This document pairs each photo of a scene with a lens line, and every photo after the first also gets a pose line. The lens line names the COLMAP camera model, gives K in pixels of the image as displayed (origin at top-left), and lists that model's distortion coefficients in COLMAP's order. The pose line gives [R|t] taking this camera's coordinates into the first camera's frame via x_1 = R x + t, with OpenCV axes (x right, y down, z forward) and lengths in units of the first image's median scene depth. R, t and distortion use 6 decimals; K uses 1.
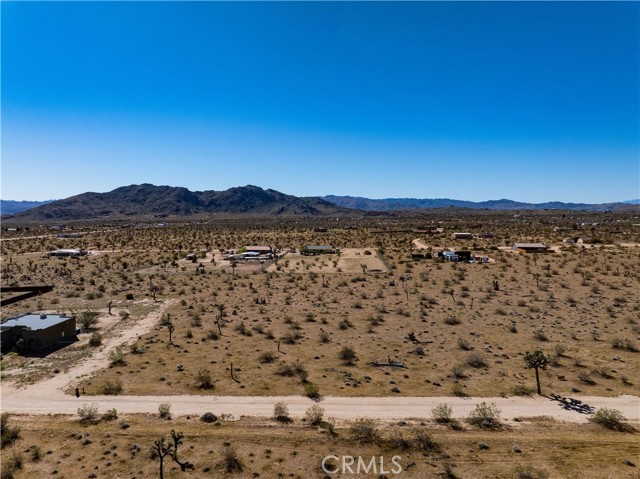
lens RADIAL K [[450.4, 0, 321.3], [0, 450.4, 240.0], [0, 0, 1]] dist [-0.039519, 0.003458]
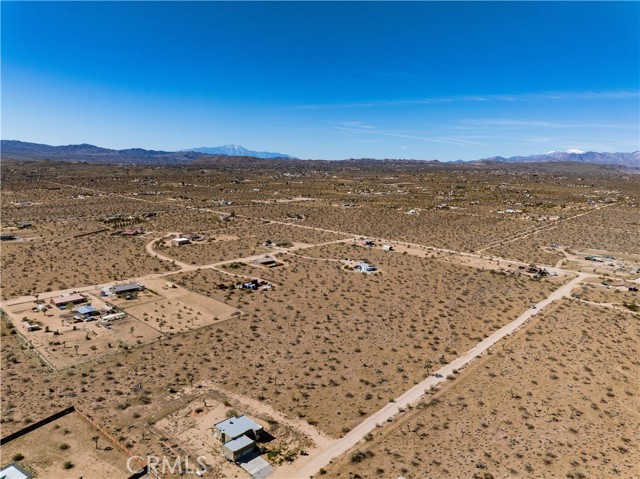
lens RADIAL K [[450.4, 0, 321.3], [0, 450.4, 240.0], [0, 0, 1]] dist [-0.039519, 0.003458]
pose [[0.641308, -0.112775, 0.758950, -0.495437], [0.017725, 0.991053, 0.132287, -0.225351], [-0.767079, -0.071385, 0.637569, -0.093526]]
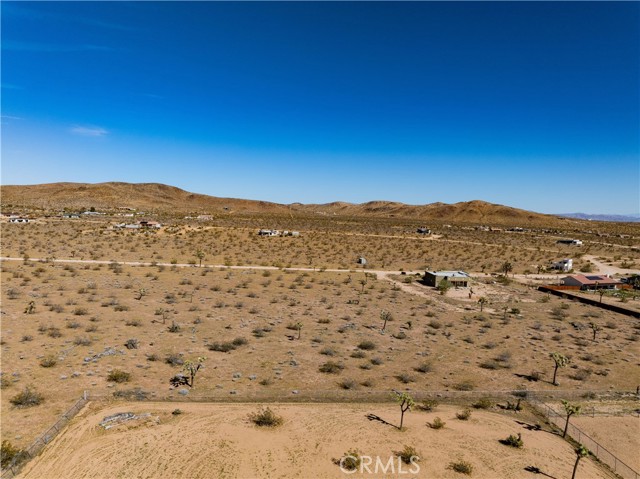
lens RADIAL K [[450.4, 0, 321.3], [0, 450.4, 240.0], [0, 0, 1]] dist [-0.039519, 0.003458]
pose [[-0.988854, -0.023835, -0.146971, 0.029898], [-0.043401, 0.990380, 0.131394, -0.046008], [0.142426, 0.136308, -0.980375, 0.771613]]
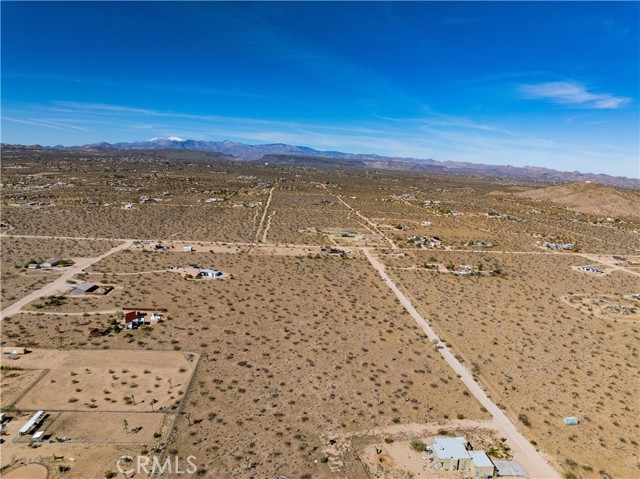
lens RADIAL K [[450.4, 0, 321.3], [0, 450.4, 240.0], [0, 0, 1]] dist [-0.039519, 0.003458]
pose [[-0.127013, -0.172316, 0.976819, -0.614130], [0.013671, 0.984397, 0.175431, -0.261485], [-0.991807, 0.035636, -0.122676, 0.488637]]
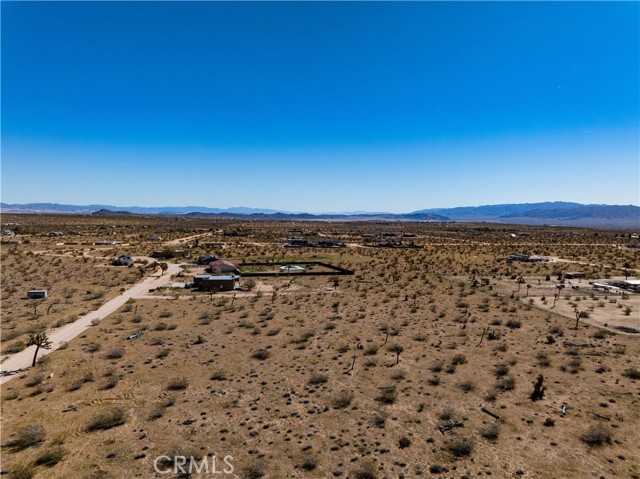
lens RADIAL K [[450.4, 0, 321.3], [0, 450.4, 240.0], [0, 0, 1]] dist [-0.039519, 0.003458]
pose [[0.178427, 0.060977, -0.982062, 0.369902], [-0.075933, 0.995955, 0.048043, -0.027439], [0.981019, 0.065999, 0.182335, 0.308495]]
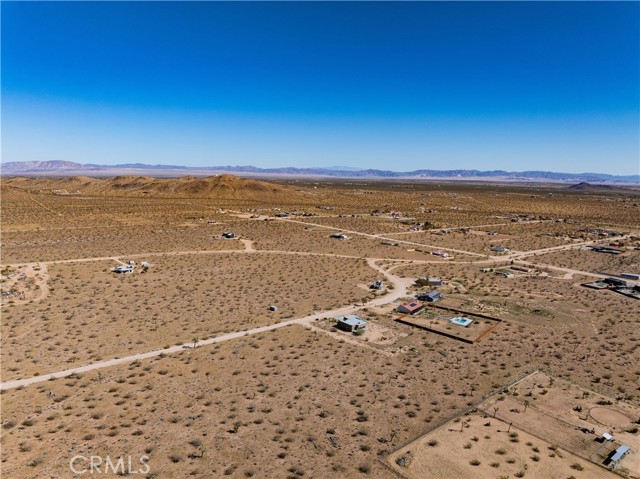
lens RADIAL K [[450.4, 0, 321.3], [0, 450.4, 240.0], [0, 0, 1]] dist [-0.039519, 0.003458]
pose [[-0.738691, 0.087152, -0.668386, 0.427182], [-0.062755, 0.978407, 0.196932, -0.269489], [0.671117, 0.187417, -0.717271, 0.847436]]
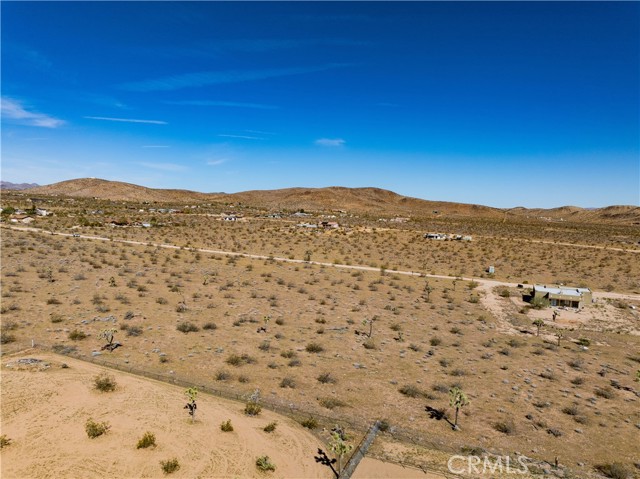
lens RADIAL K [[450.4, 0, 321.3], [0, 450.4, 240.0], [0, 0, 1]] dist [-0.039519, 0.003458]
pose [[-0.939768, -0.065525, 0.335475, -0.119196], [-0.019531, 0.990144, 0.138683, -0.046640], [-0.341256, 0.123777, -0.931785, 0.752898]]
